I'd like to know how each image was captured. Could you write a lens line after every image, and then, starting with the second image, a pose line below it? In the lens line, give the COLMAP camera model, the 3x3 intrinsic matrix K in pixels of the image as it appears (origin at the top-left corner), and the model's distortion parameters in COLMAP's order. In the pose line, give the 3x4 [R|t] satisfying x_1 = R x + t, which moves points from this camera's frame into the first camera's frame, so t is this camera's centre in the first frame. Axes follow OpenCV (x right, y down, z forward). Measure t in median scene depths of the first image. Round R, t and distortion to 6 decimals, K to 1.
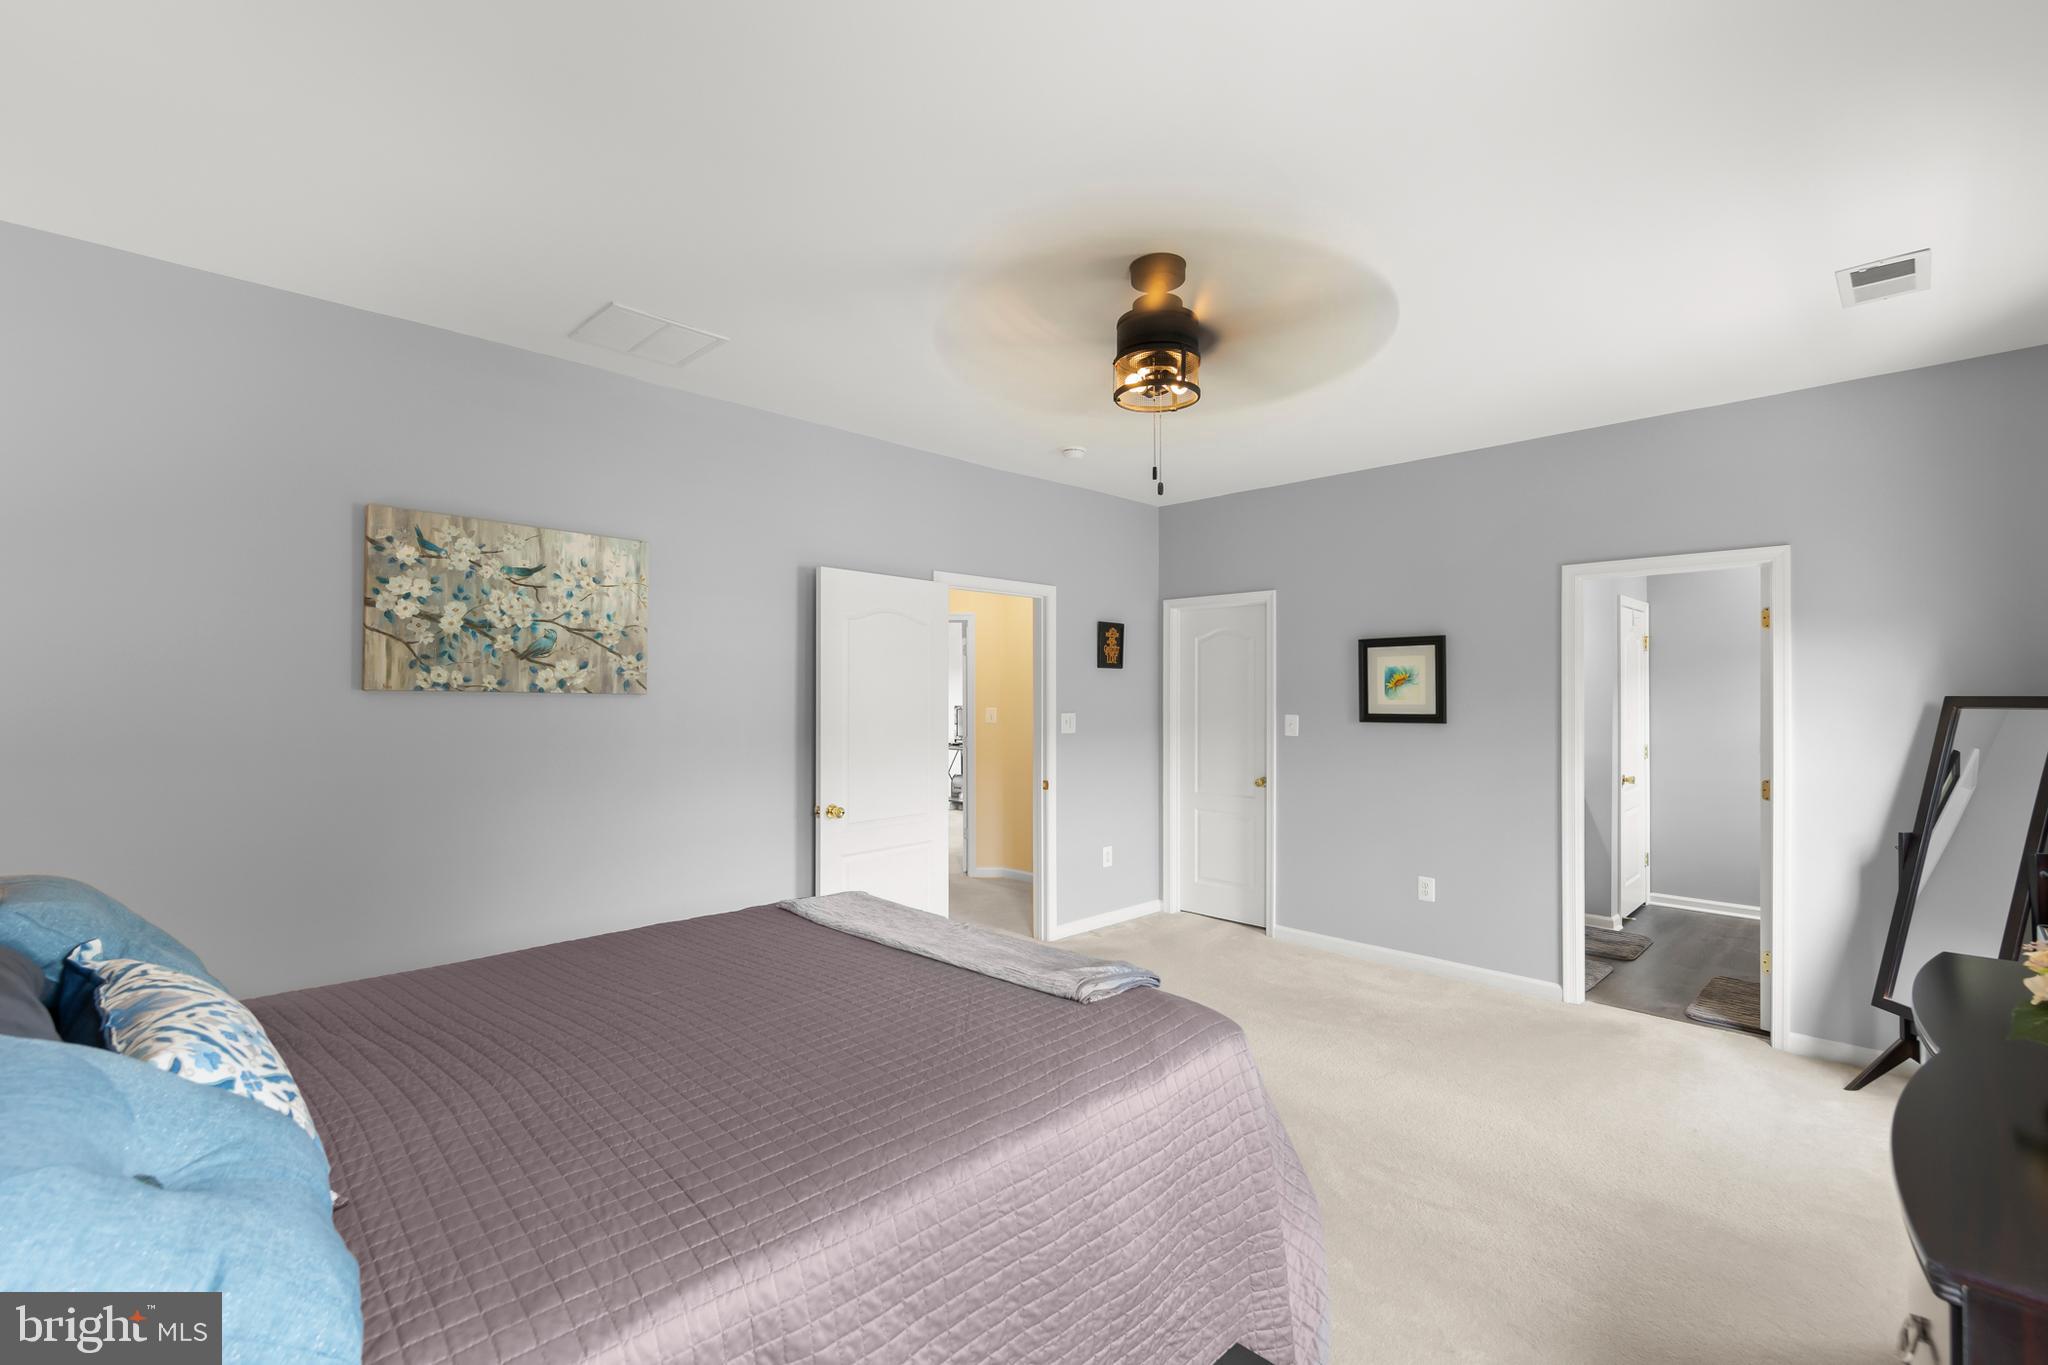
lens RADIAL K [[877.5, 0, 1075.1], [0, 877.5, 686.7], [0, 0, 1]] dist [0.000755, -0.000487]
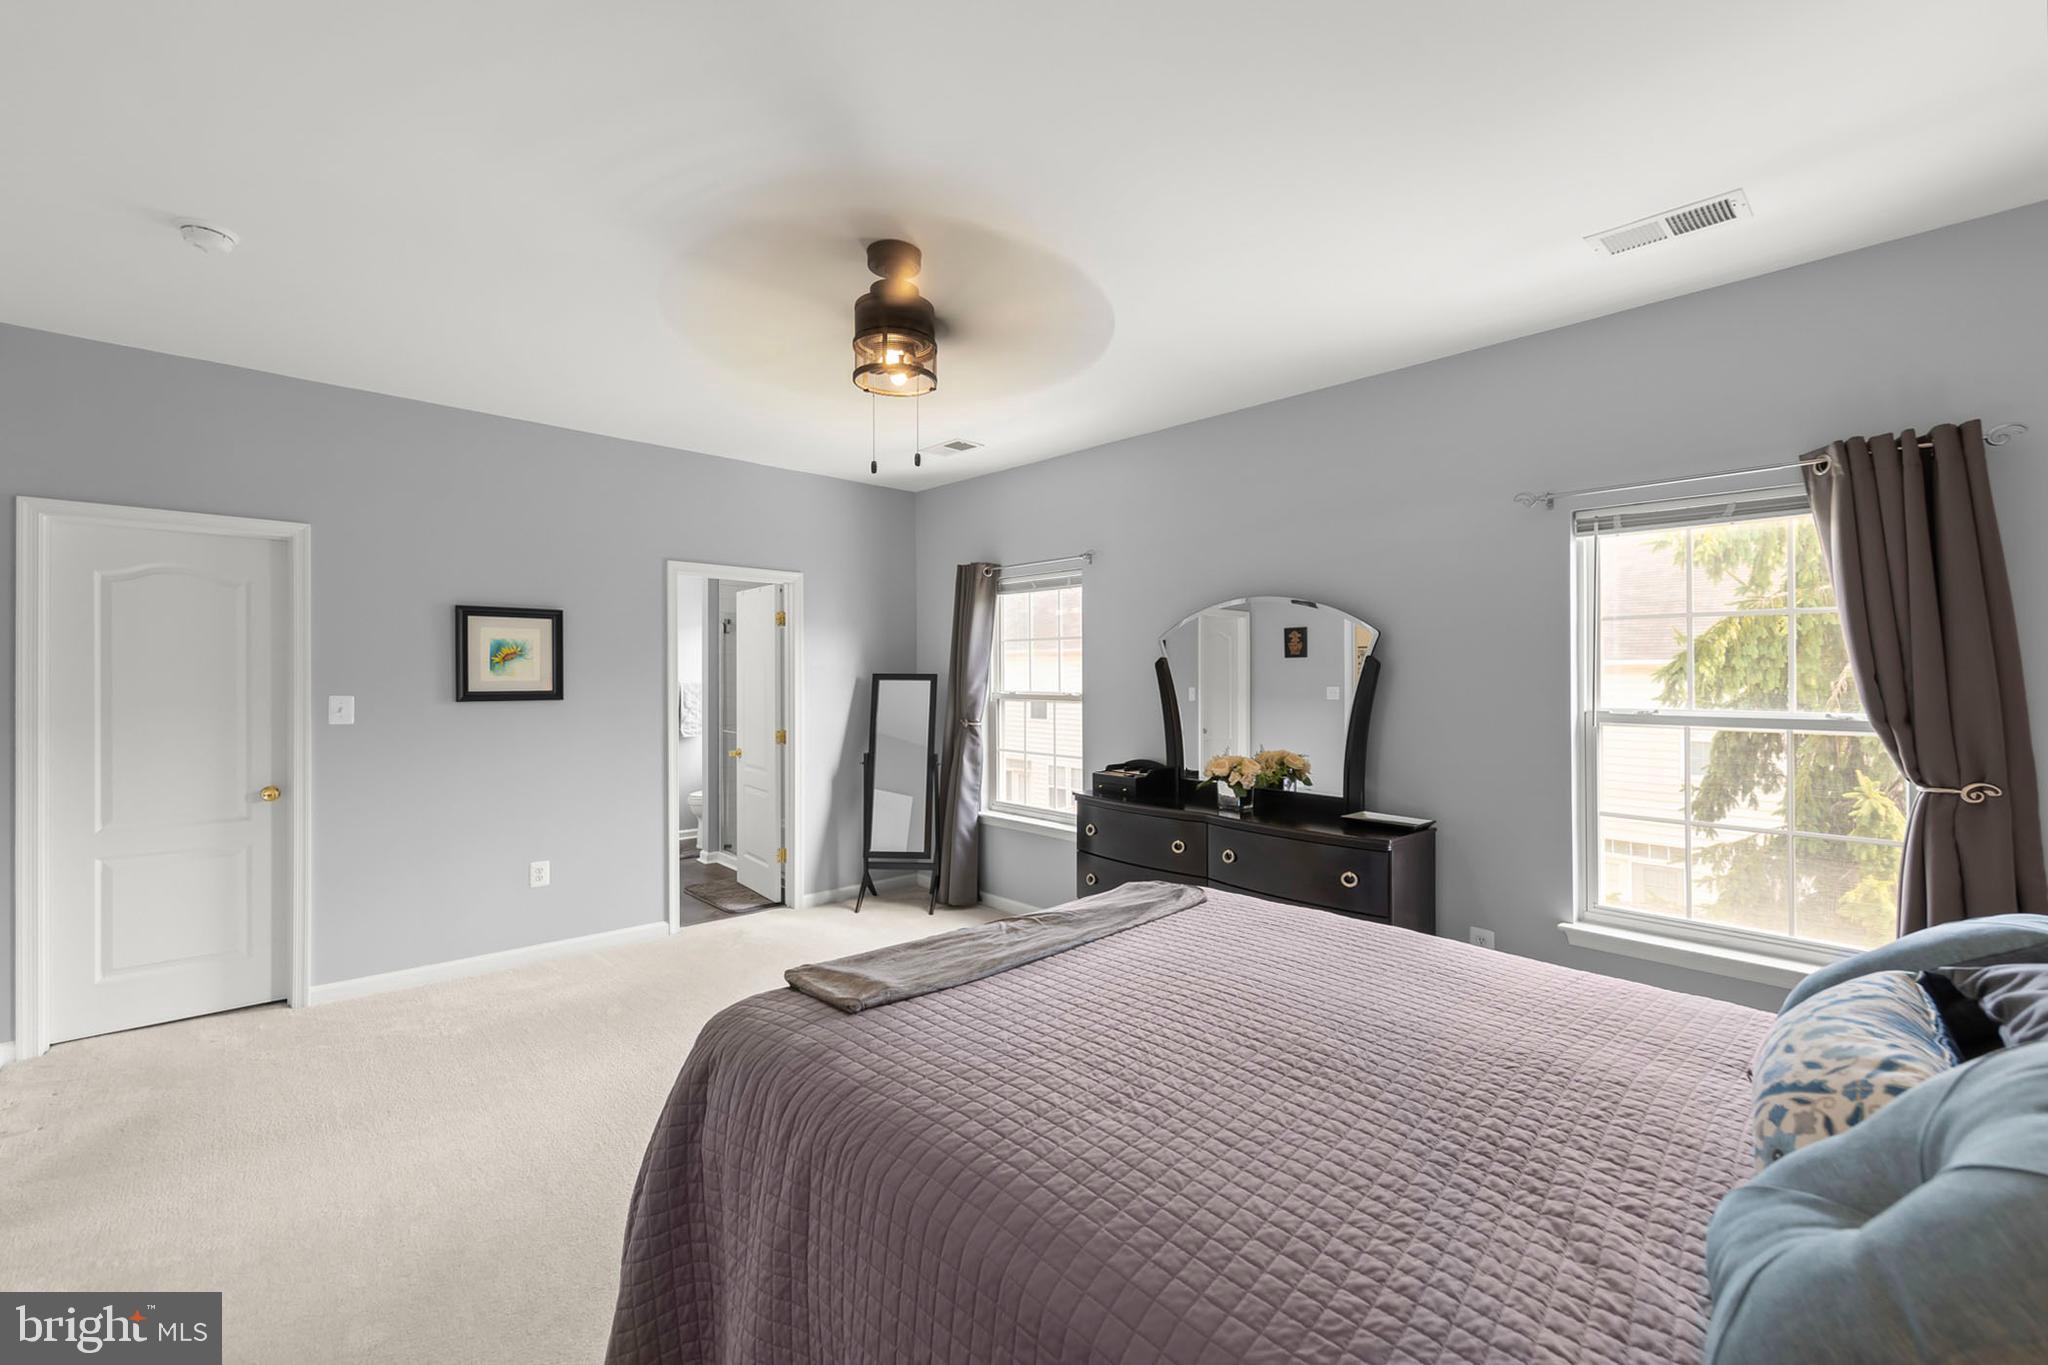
lens RADIAL K [[847.8, 0, 983.9], [0, 847.8, 655.8], [0, 0, 1]] dist [-0.001490, -0.000094]
pose [[0.075912, 0.021602, 0.996880, -0.488566], [-0.014340, 0.999686, -0.020571, 0.005264], [-0.997011, -0.012733, 0.076198, 0.452146]]
